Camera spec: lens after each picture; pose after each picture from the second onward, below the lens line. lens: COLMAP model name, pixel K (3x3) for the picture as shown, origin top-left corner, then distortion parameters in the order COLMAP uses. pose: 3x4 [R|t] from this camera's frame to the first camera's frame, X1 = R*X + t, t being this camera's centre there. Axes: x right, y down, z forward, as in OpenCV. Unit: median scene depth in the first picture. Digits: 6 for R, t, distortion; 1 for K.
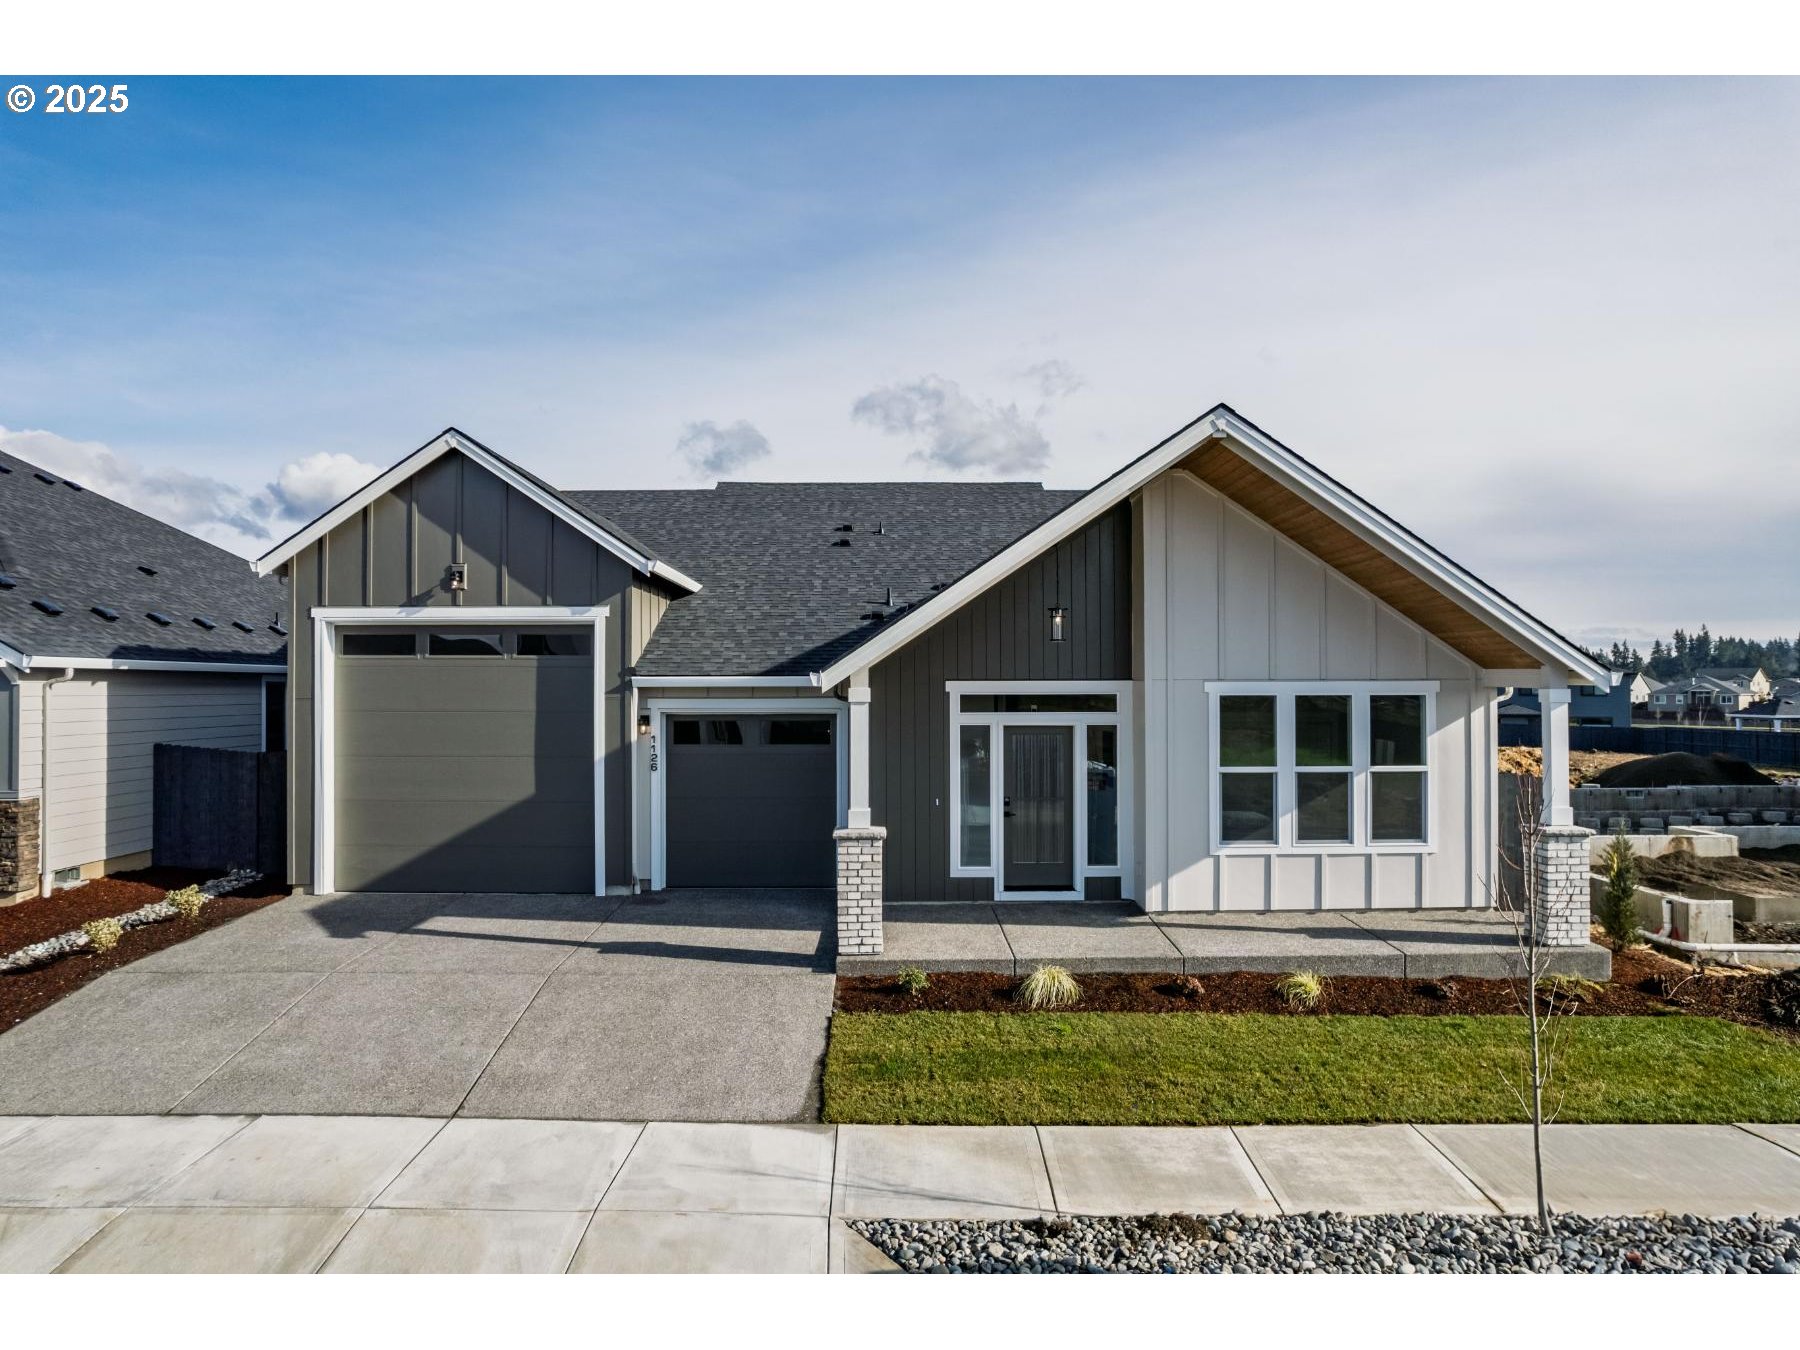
lens RADIAL K [[1220.8, 0, 900.0], [0, 1220.8, 675.0], [0, 0, 1]] dist [-0.045256, 0.000828]
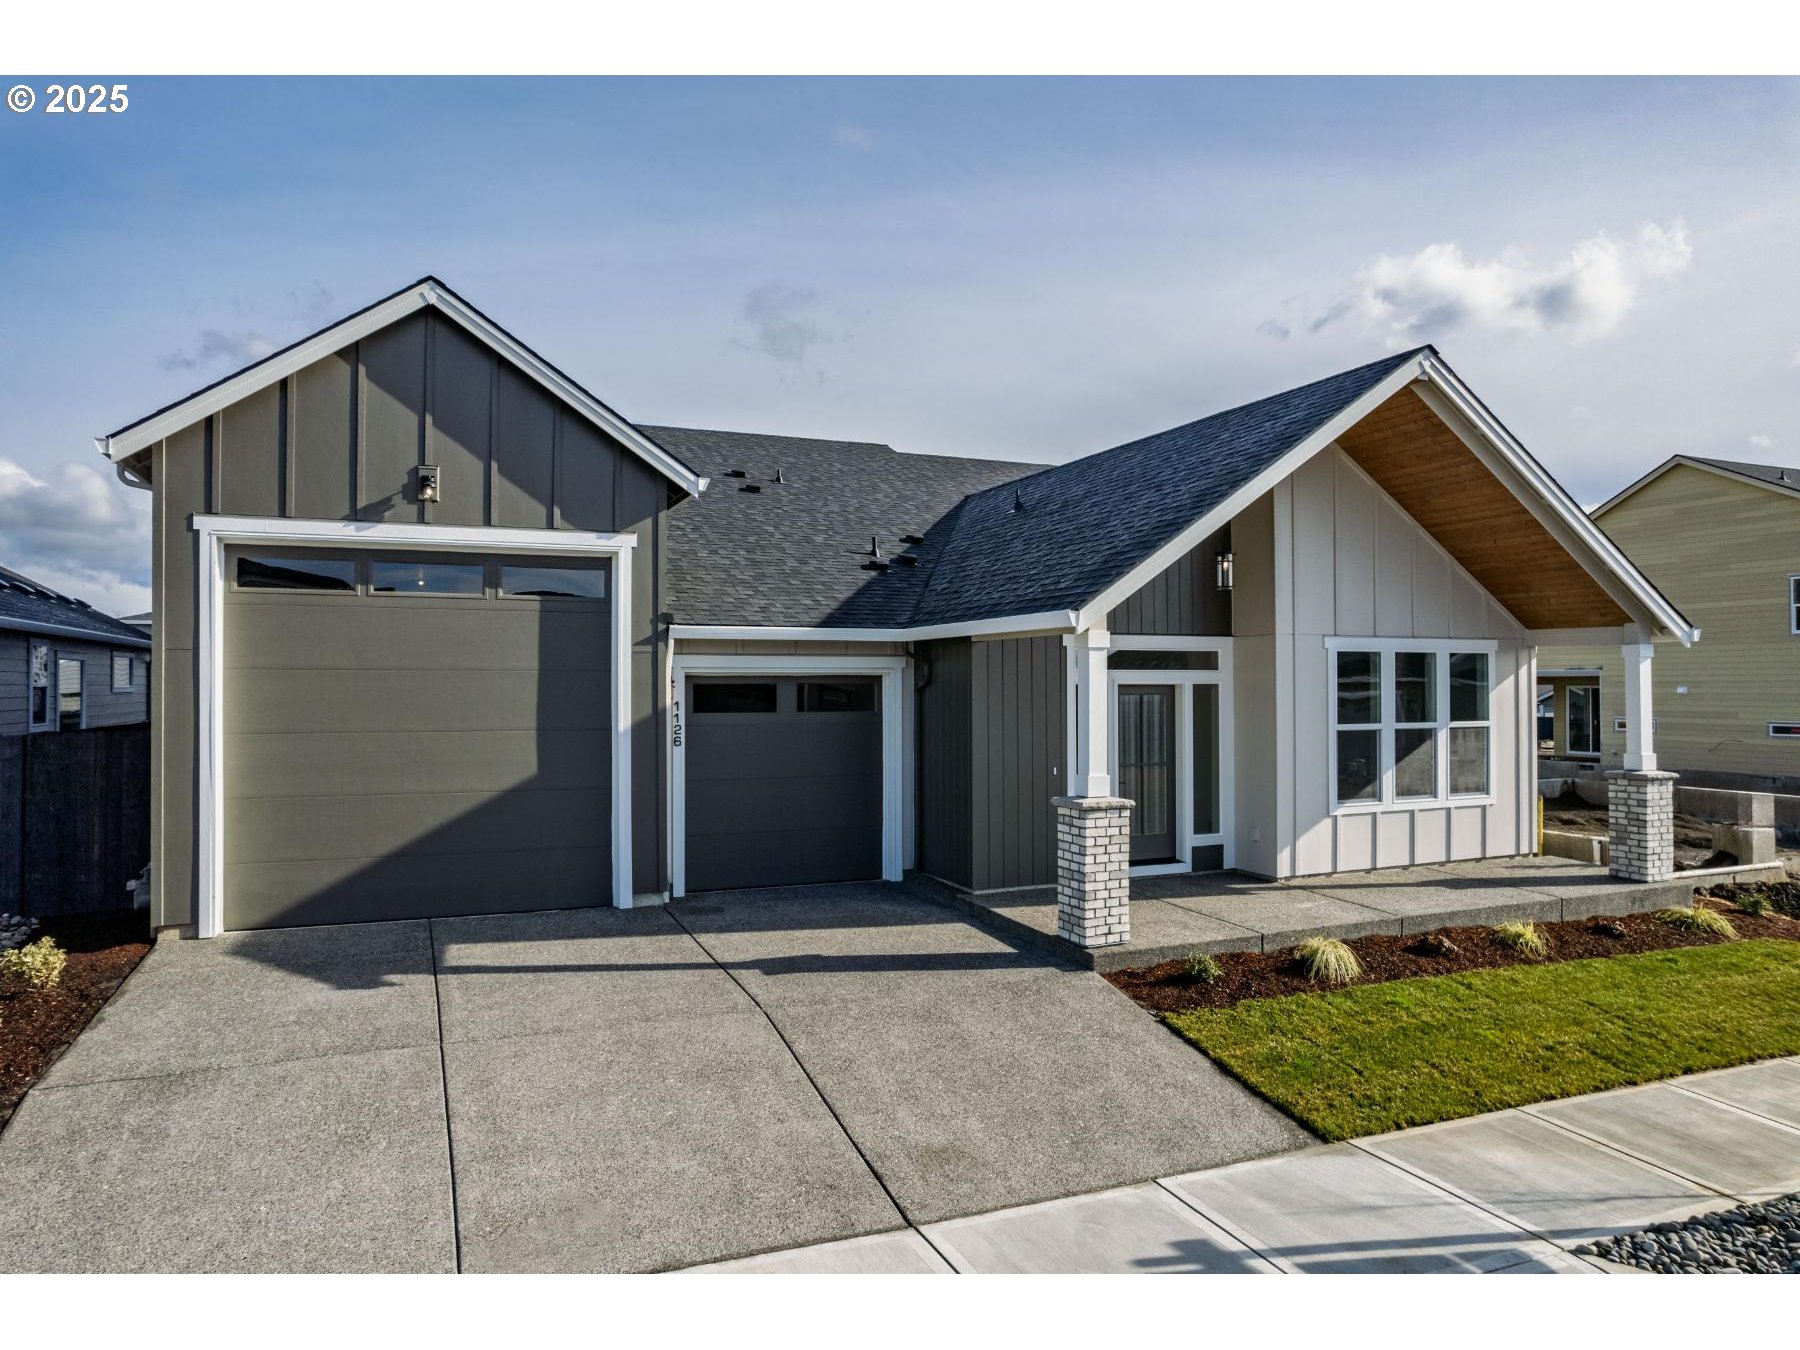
lens RADIAL K [[1214.3, 0, 900.0], [0, 1214.3, 675.0], [0, 0, 1]] dist [-0.079640, 0.083358]
pose [[0.915887, 0.003547, 0.401421, -0.446434], [-0.003258, 0.999994, -0.001404, 0.038565], [-0.401424, -0.000022, 0.915892, 0.258400]]
